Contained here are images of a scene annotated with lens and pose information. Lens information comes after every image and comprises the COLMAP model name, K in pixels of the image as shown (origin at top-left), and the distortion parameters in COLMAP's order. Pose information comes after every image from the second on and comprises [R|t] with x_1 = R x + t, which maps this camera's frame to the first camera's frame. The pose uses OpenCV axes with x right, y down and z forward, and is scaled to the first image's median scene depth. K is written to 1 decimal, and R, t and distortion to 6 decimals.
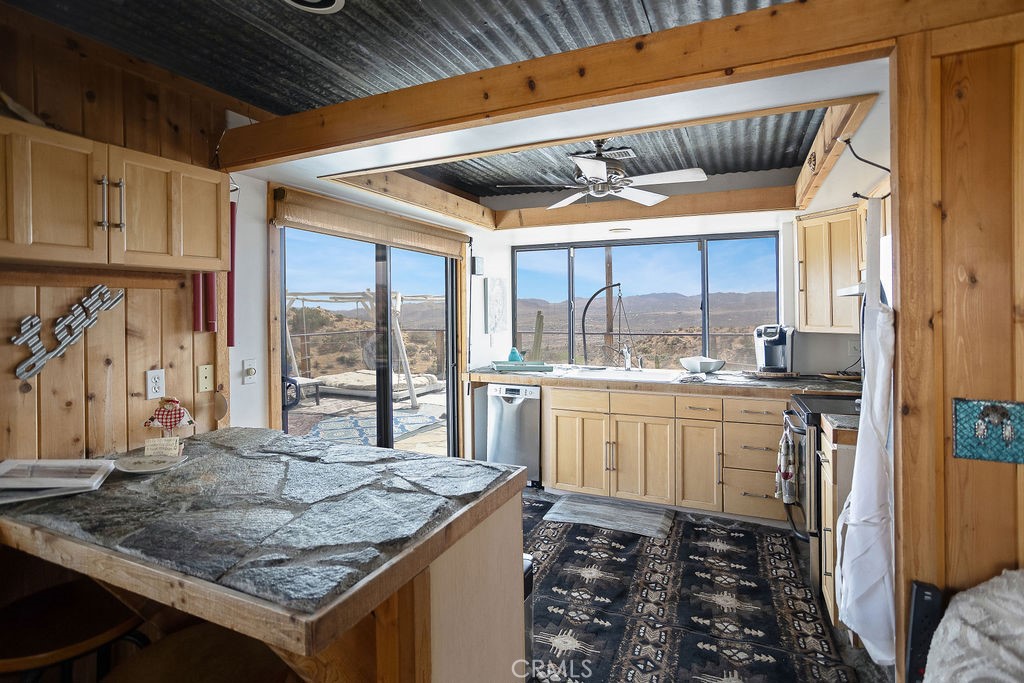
lens RADIAL K [[511.0, 0, 497.3], [0, 511.0, 305.9], [0, 0, 1]] dist [-0.029229, 0.005568]
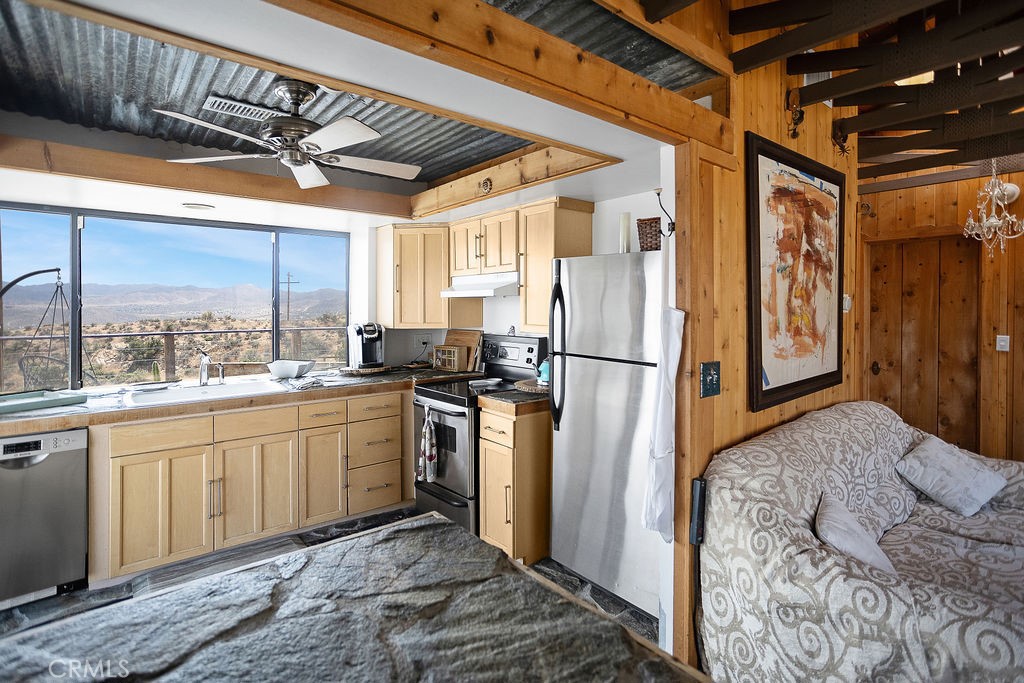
lens RADIAL K [[511.0, 0, 539.5], [0, 511.0, 310.4], [0, 0, 1]] dist [-0.029229, 0.005568]
pose [[0.409798, -0.002514, 0.912173, -0.284864], [-0.010815, 0.999913, 0.007614, -0.000382], [-0.912112, -0.012985, 0.409735, 0.258754]]
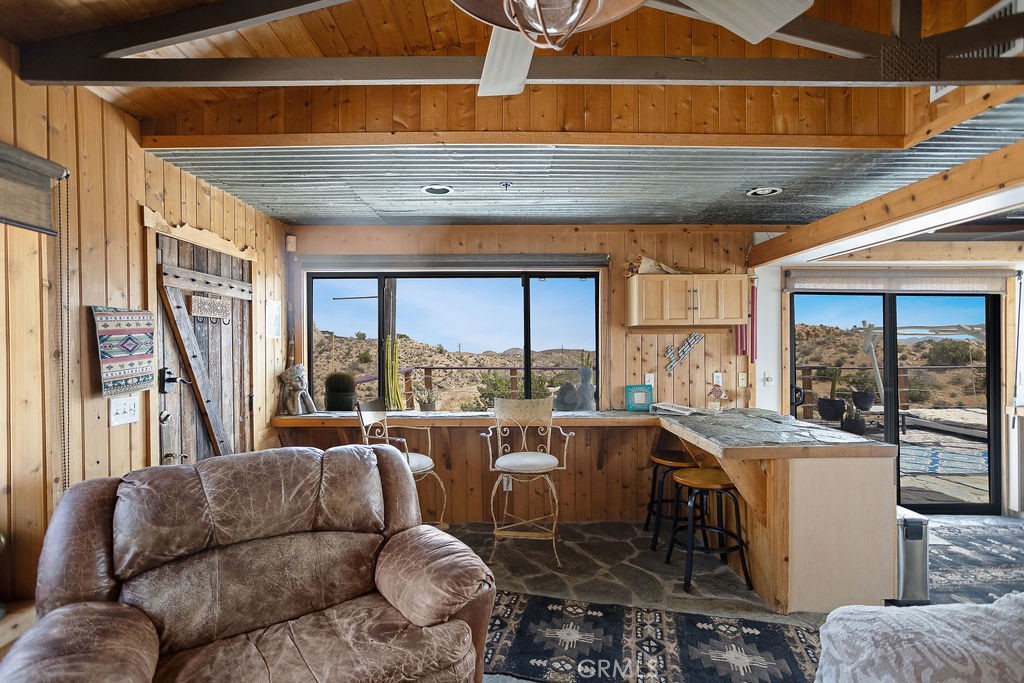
lens RADIAL K [[511.0, 0, 527.2], [0, 511.0, 339.5], [0, 0, 1]] dist [-0.029229, 0.005568]
pose [[0.464443, -0.000318, -0.885603, 0.486715], [0.004724, 0.999987, 0.002118, -0.010725], [0.885591, -0.005167, 0.464438, -0.398152]]
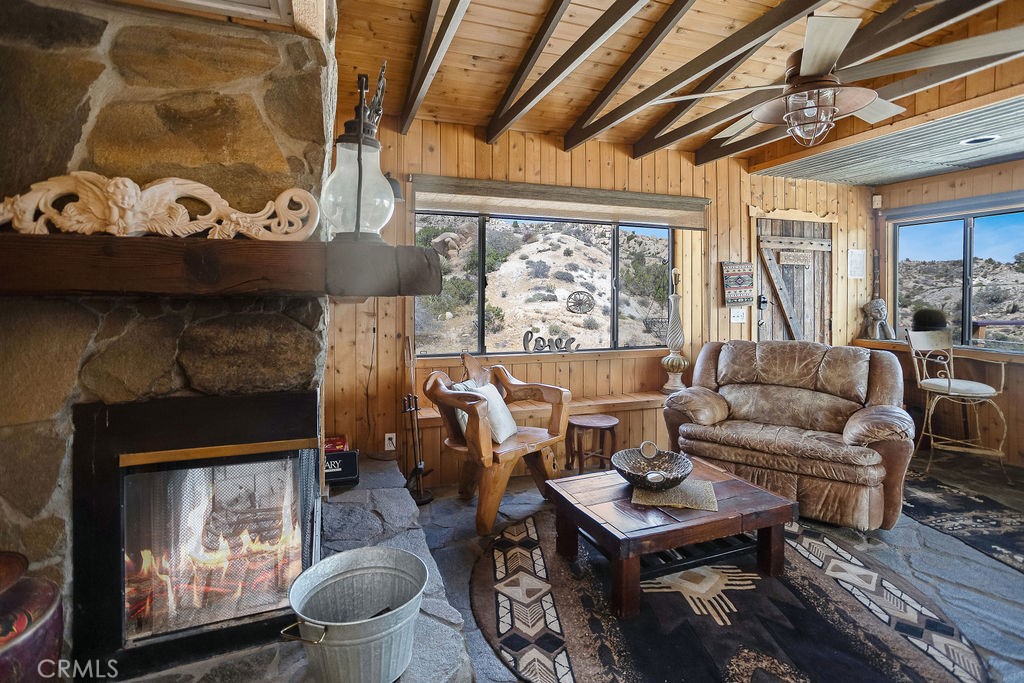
lens RADIAL K [[511.0, 0, 496.1], [0, 511.0, 289.8], [0, 0, 1]] dist [-0.029229, 0.005568]
pose [[-0.705073, 0.004178, -0.709122, 1.011921], [0.003876, 0.999990, 0.002038, 0.012868], [0.709124, -0.001312, -0.705083, -0.076632]]
